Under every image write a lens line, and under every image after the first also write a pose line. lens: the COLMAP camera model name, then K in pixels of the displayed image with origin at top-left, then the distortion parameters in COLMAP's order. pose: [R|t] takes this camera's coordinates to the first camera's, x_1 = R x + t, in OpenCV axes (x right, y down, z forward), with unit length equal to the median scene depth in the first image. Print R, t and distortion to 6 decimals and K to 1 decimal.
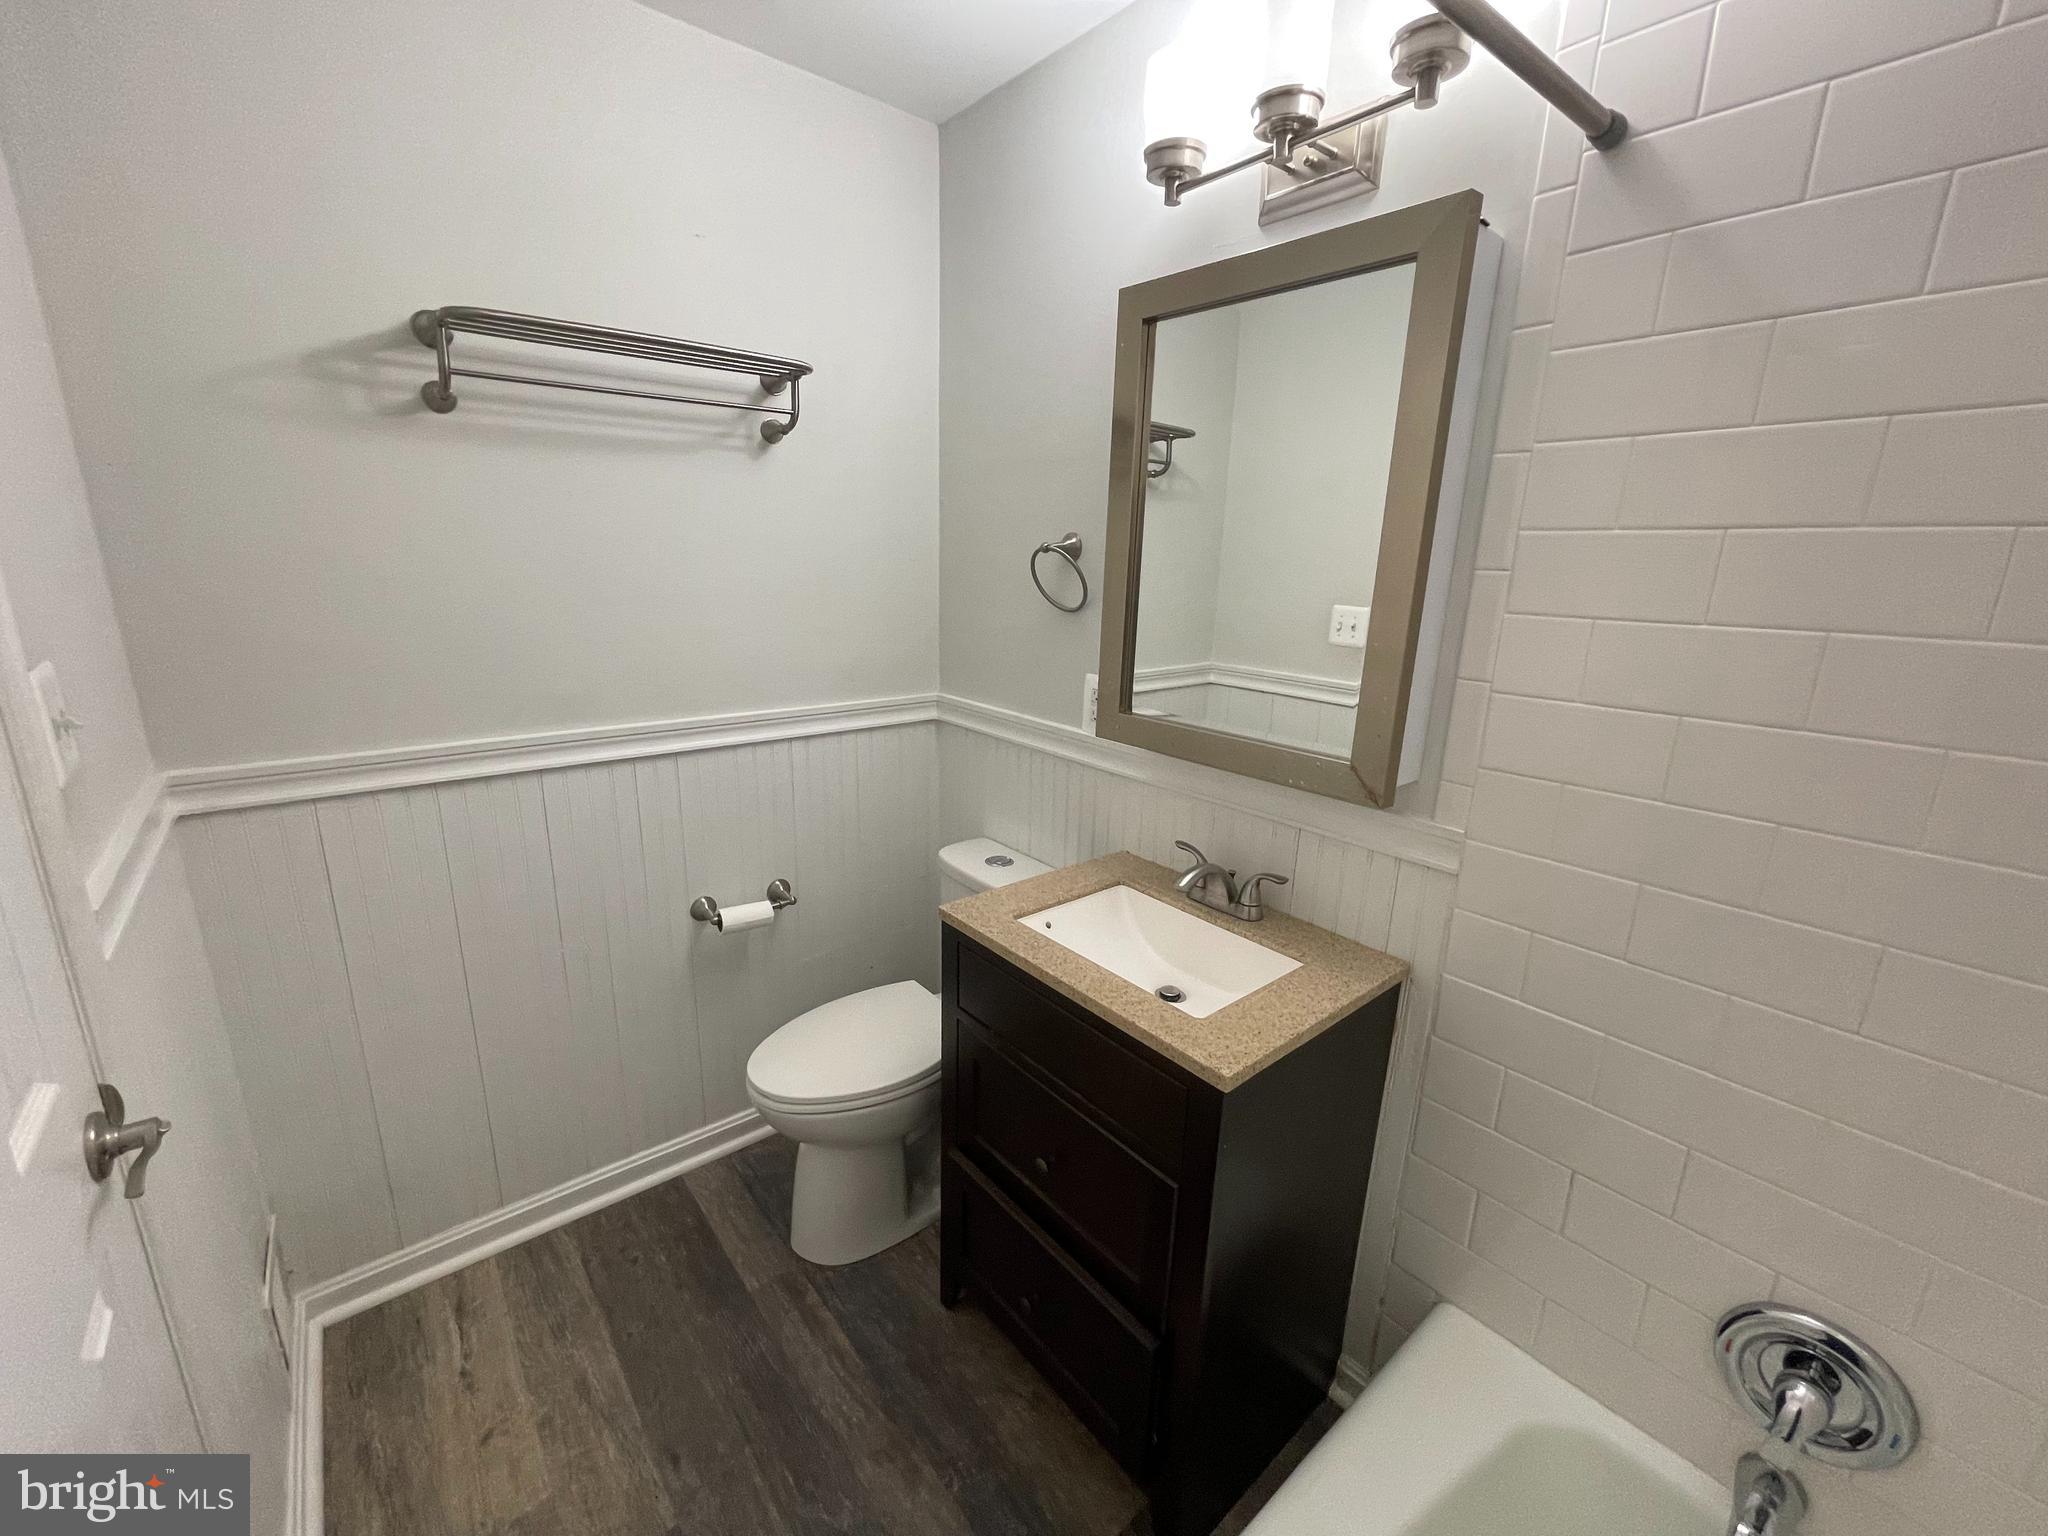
lens RADIAL K [[831.3, 0, 1024.9], [0, 831.3, 765.0], [0, 0, 1]] dist [-0.001083, 0.000269]
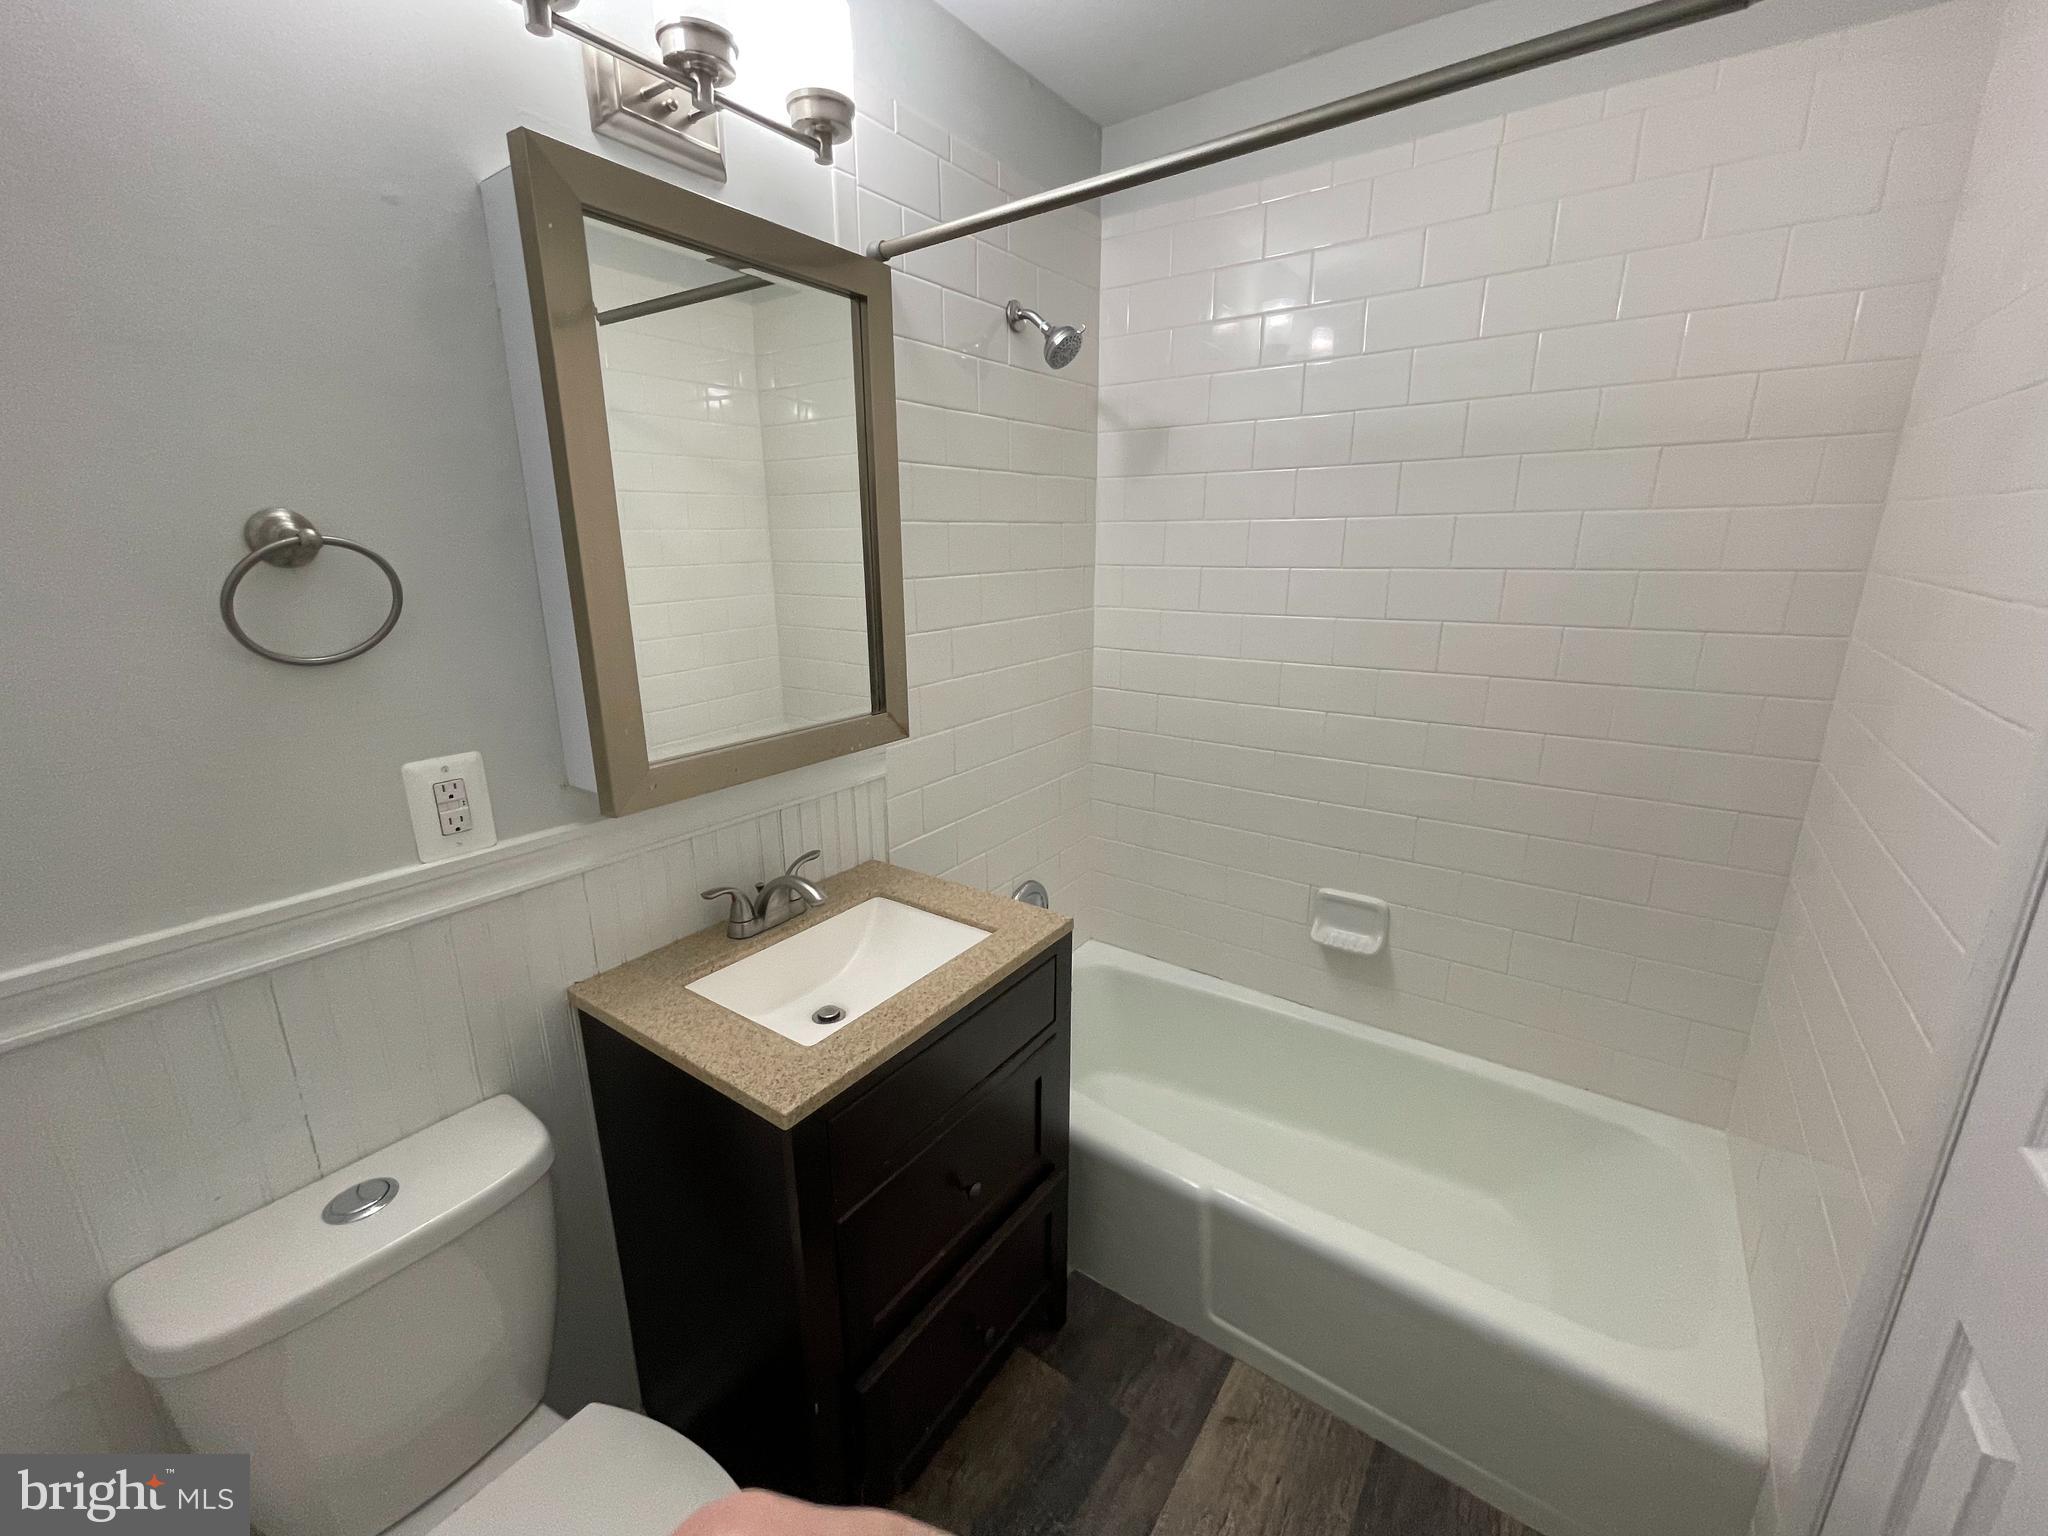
lens RADIAL K [[831.3, 0, 1030.9], [0, 831.3, 767.9], [0, 0, 1]] dist [-0.001083, 0.000269]
pose [[-0.255364, -0.276807, 0.926373, -0.657313], [0.241427, 0.909532, 0.338327, -0.233408], [-0.936217, 0.310048, -0.165433, 0.837822]]
